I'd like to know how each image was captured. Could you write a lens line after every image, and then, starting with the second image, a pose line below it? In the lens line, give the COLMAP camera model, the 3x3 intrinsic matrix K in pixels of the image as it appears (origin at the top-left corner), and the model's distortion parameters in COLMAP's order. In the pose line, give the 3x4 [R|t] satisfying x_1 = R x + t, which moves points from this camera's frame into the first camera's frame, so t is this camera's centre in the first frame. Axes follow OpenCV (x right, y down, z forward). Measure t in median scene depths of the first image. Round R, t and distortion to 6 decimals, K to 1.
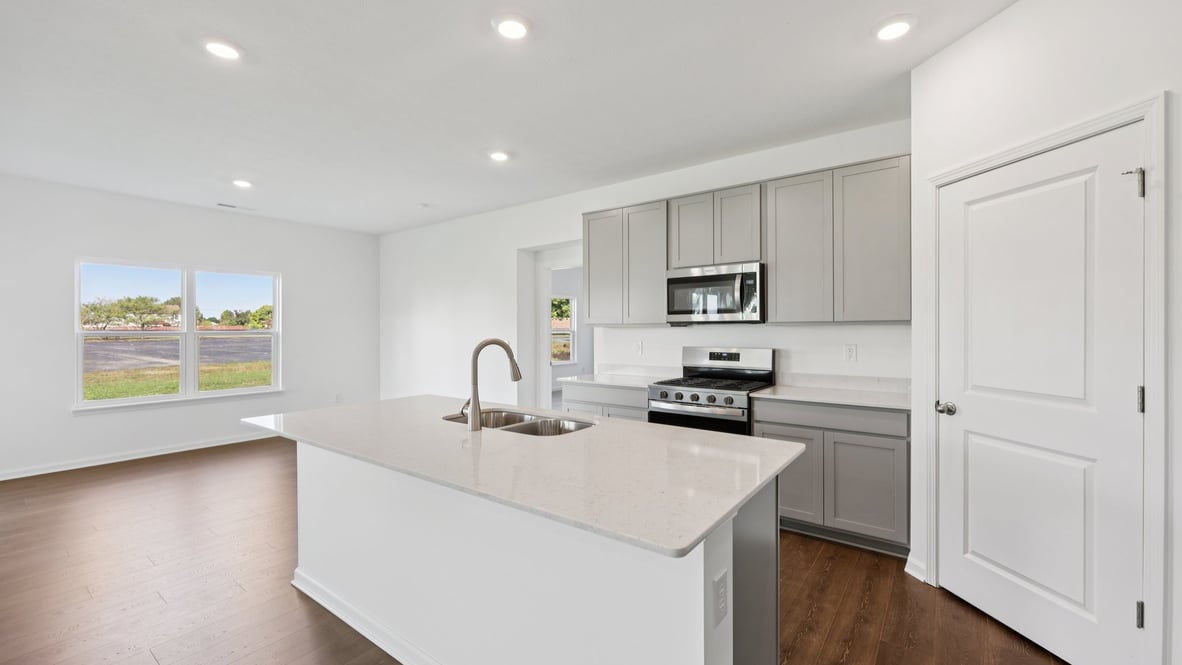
lens RADIAL K [[471.8, 0, 594.3], [0, 471.8, 335.5], [0, 0, 1]] dist [-0.001518, 0.000202]
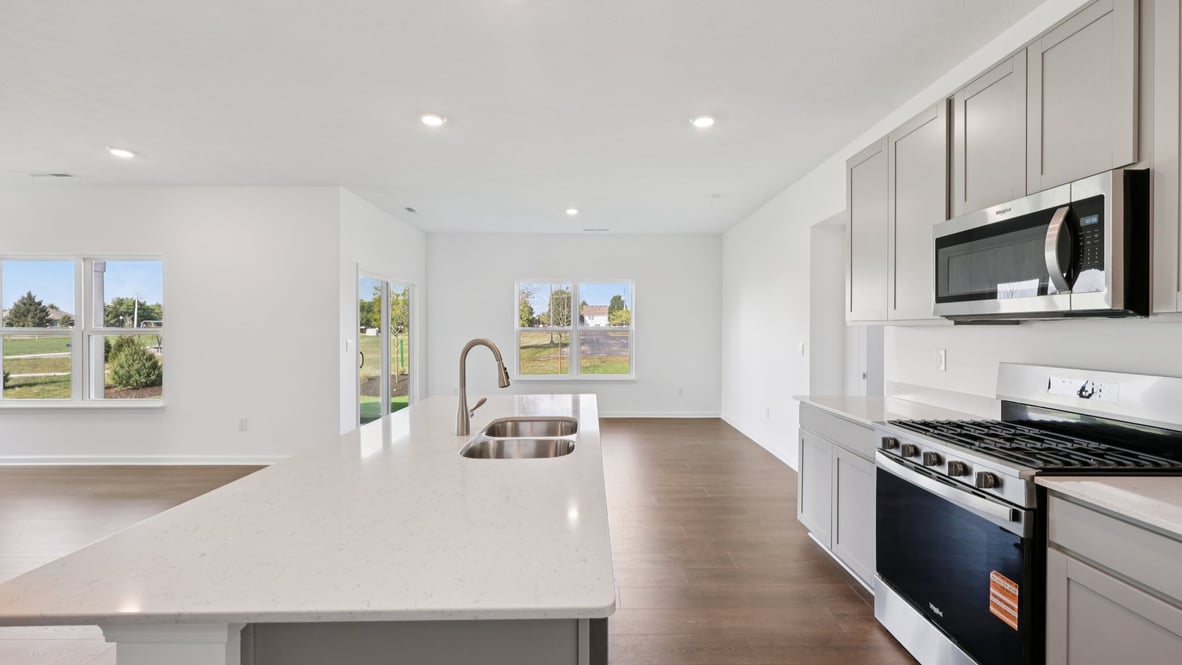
lens RADIAL K [[471.8, 0, 594.3], [0, 471.8, 335.5], [0, 0, 1]] dist [-0.001518, 0.000202]
pose [[0.605988, 0.016289, -0.795307, 0.282944], [-0.012897, 0.999860, 0.010652, -0.005369], [0.795369, 0.003802, 0.606114, 0.270016]]
